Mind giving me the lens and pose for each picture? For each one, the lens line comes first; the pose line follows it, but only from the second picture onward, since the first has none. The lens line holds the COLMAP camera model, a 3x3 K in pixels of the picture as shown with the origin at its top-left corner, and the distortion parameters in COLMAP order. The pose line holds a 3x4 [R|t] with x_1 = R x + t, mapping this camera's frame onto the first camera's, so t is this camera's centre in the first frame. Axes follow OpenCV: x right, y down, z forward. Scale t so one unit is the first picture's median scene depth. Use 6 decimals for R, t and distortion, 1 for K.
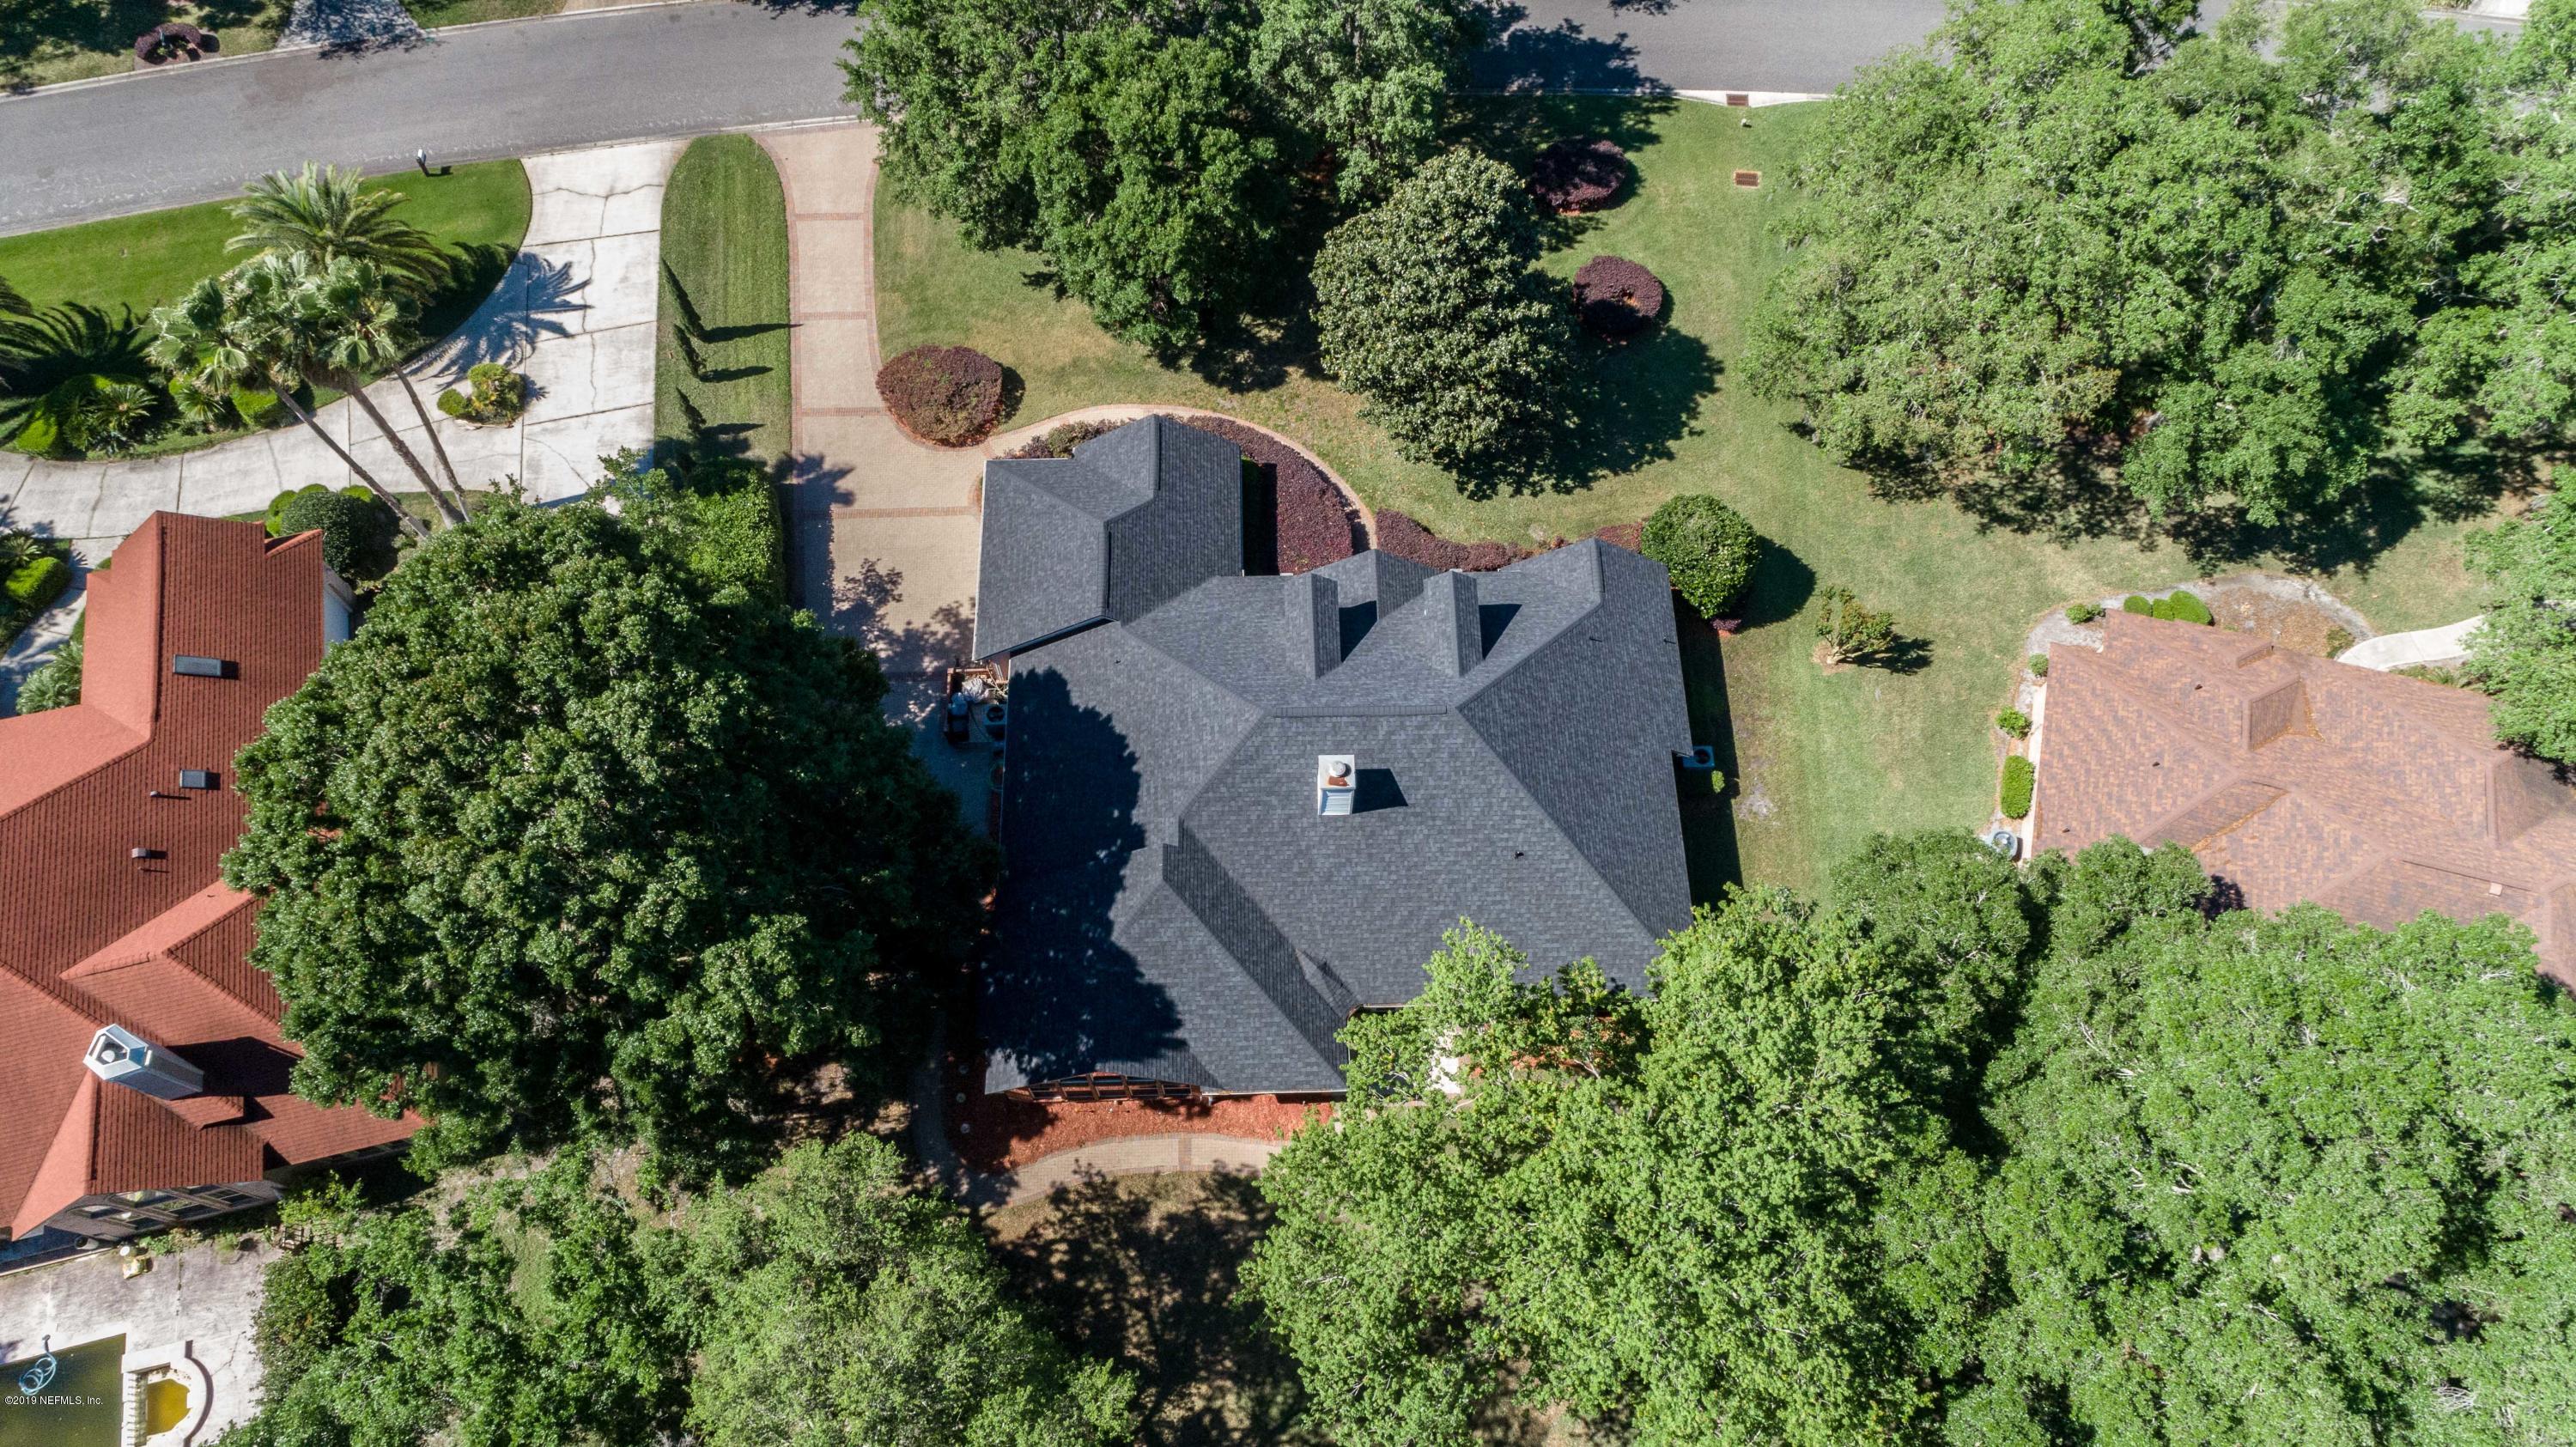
lens RADIAL K [[1767.4, 0, 1288.0], [0, 1767.4, 729.5], [0, 0, 1]] dist [0.002348, 0.004233]
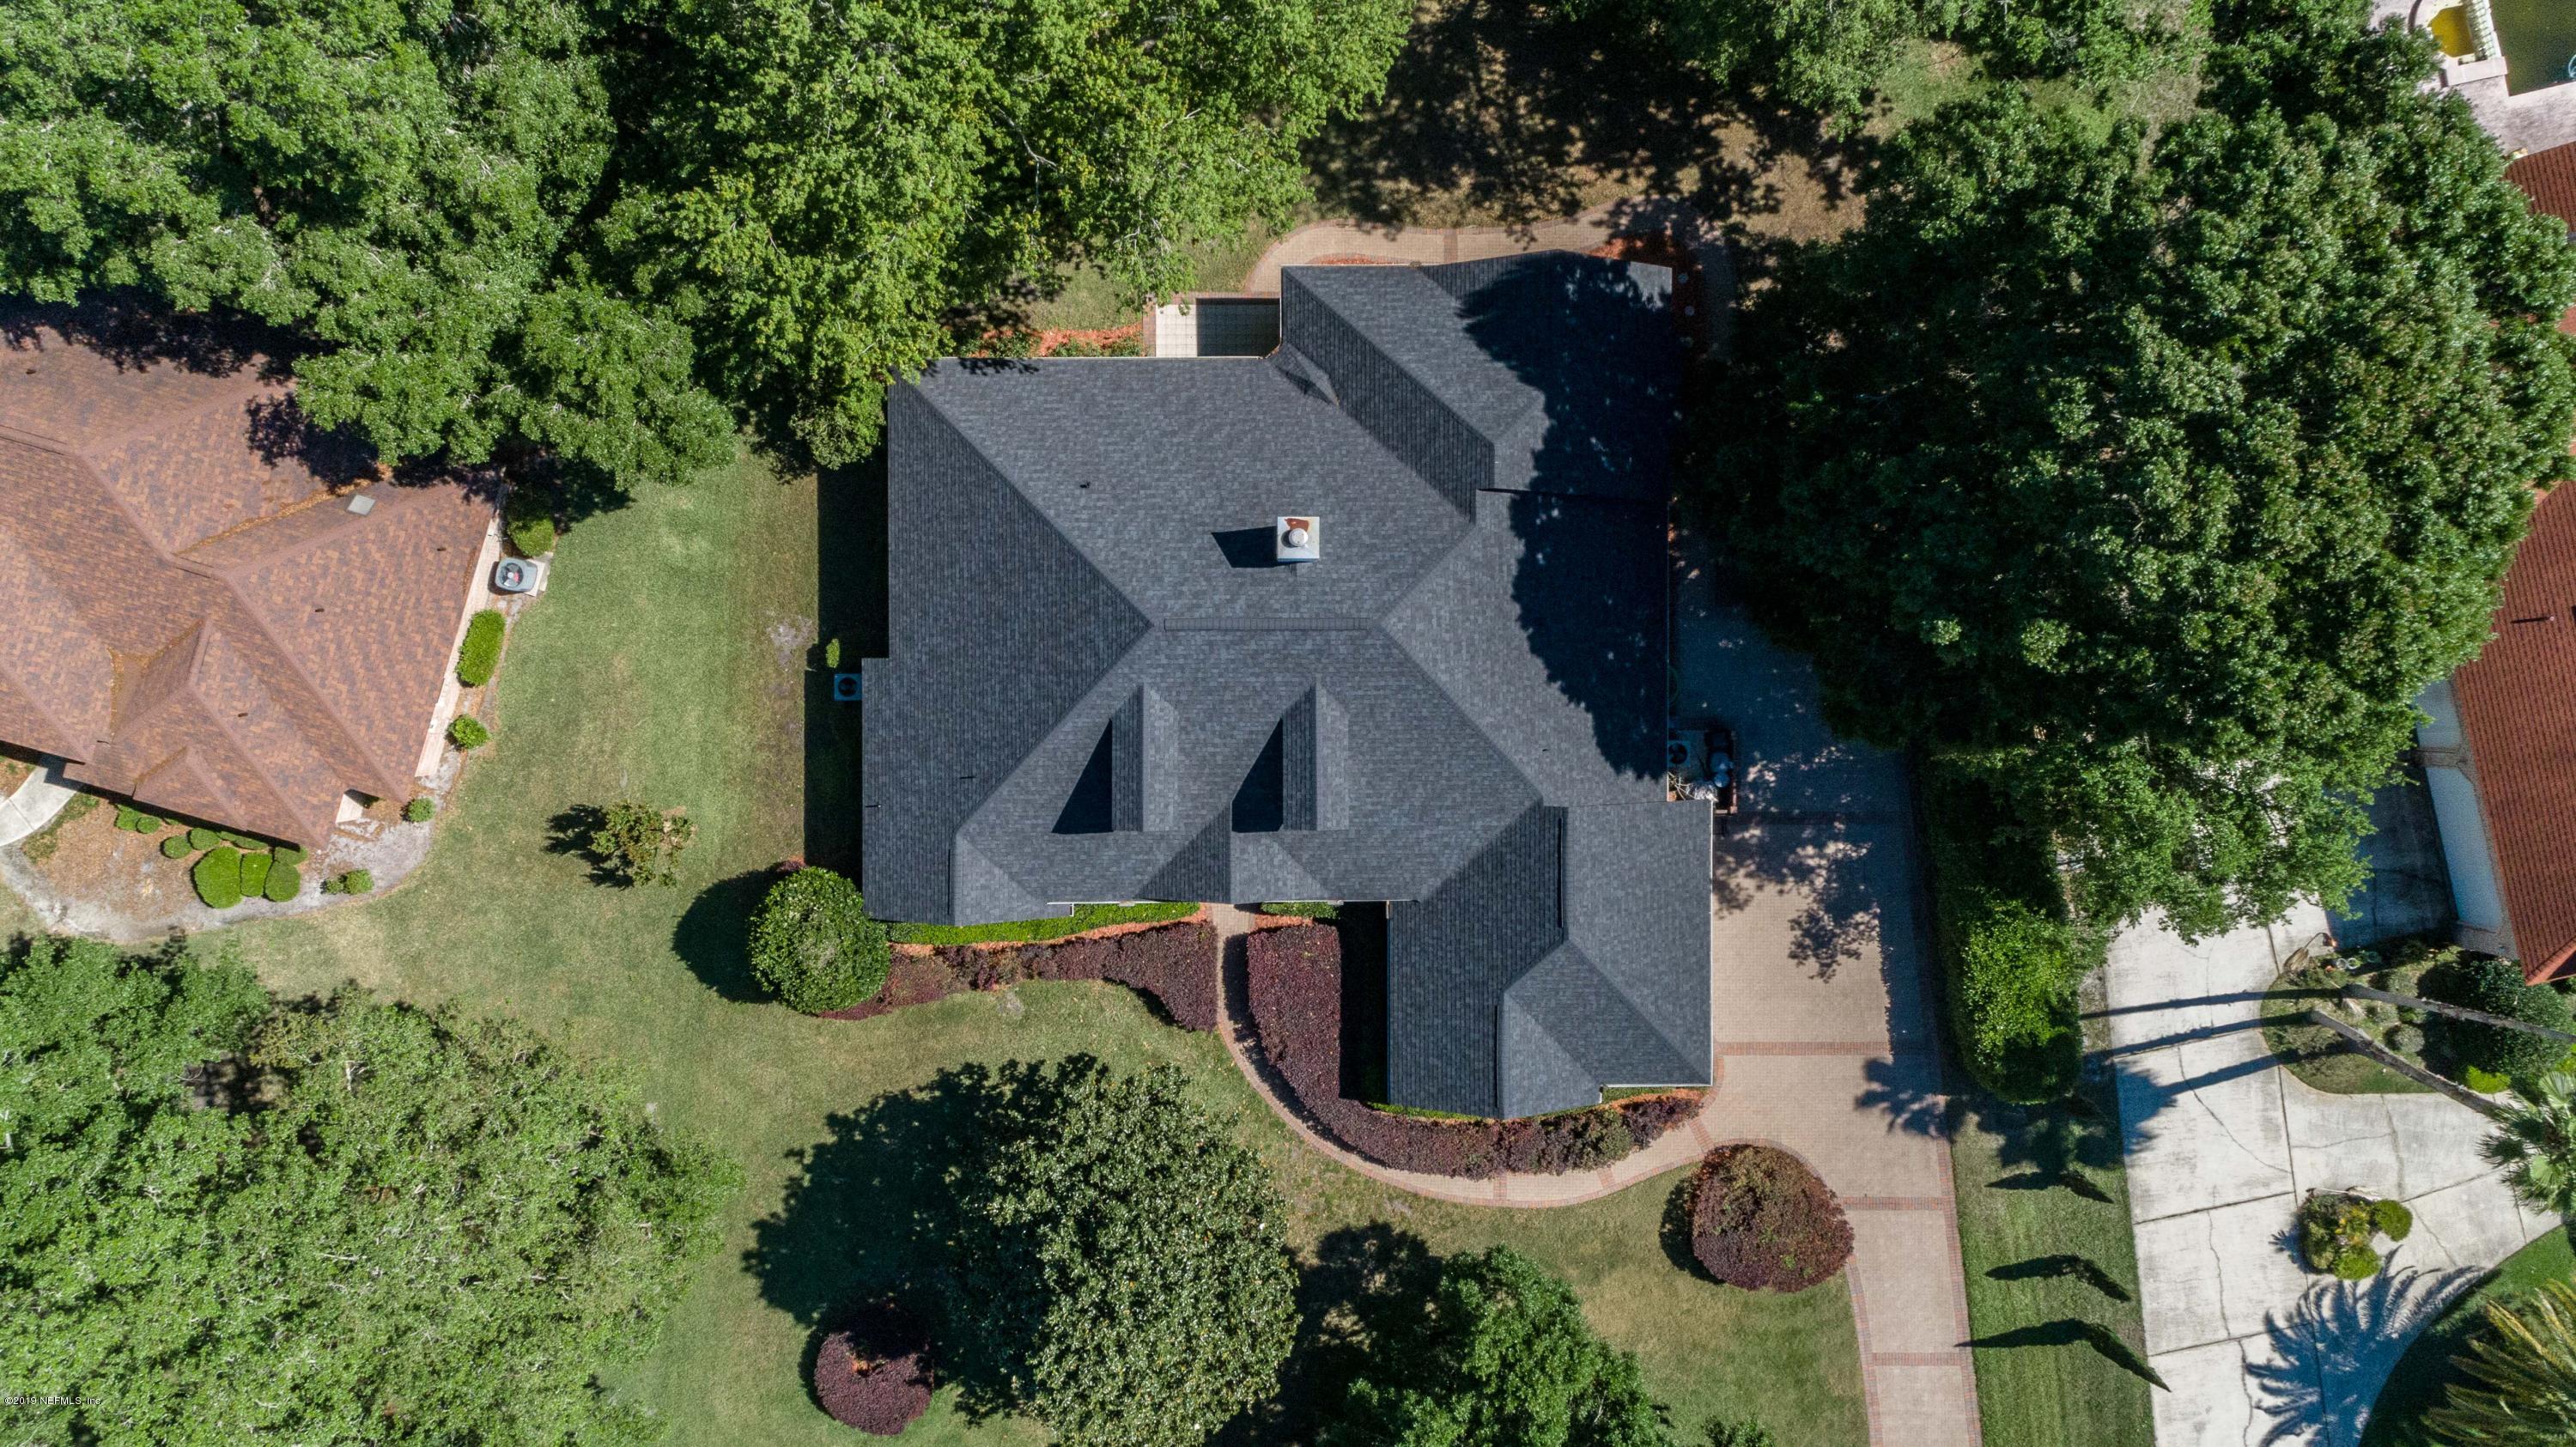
lens RADIAL K [[1866.0, 0, 1246.7], [0, 1866.0, 729.8], [0, 0, 1]] dist [0.010394, 0.004936]
pose [[-0.999531, -0.024135, -0.018838, 0.057897], [0.013468, -0.899169, 0.437394, -0.395098], [-0.027495, 0.436935, 0.899073, 0.193012]]
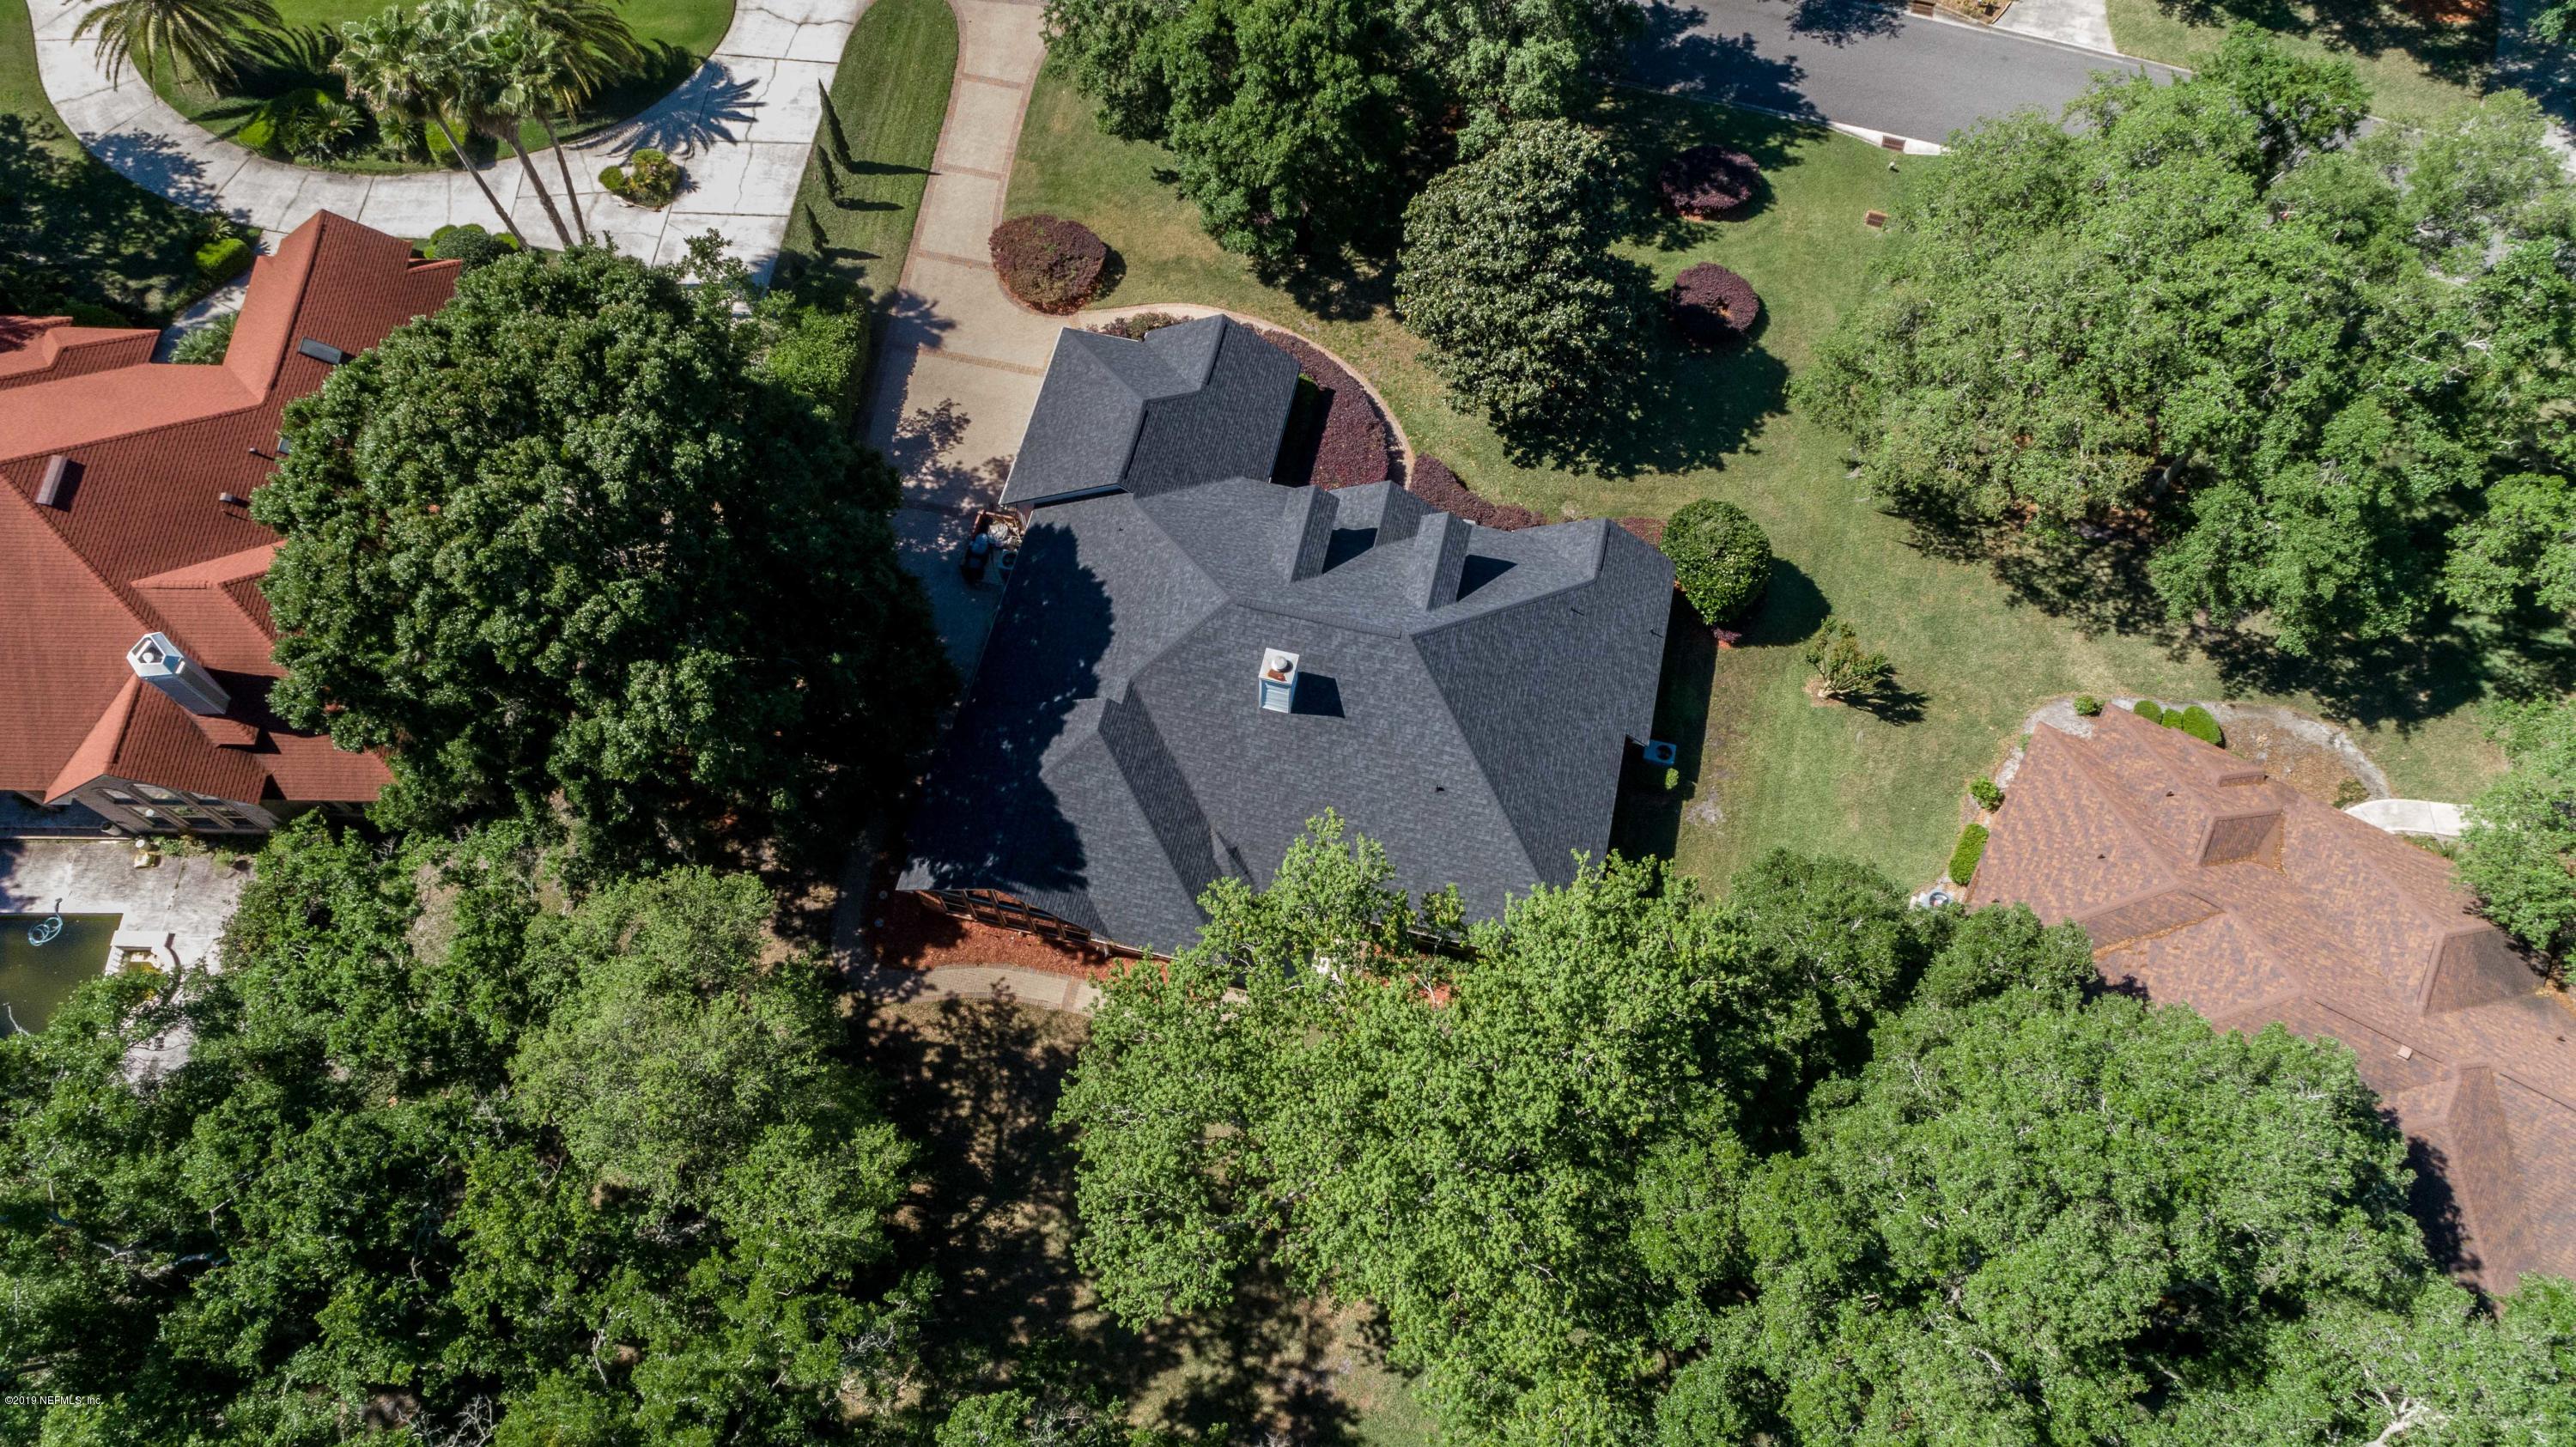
lens RADIAL K [[1767.4, 0, 1286.9], [0, 1767.4, 740.2], [0, 0, 1]] dist [0.002348, 0.004233]
pose [[0.967762, 0.228451, -0.106053, 0.131338], [-0.228008, 0.973520, 0.016438, 0.041408], [0.107000, 0.008272, 0.994225, -0.032025]]
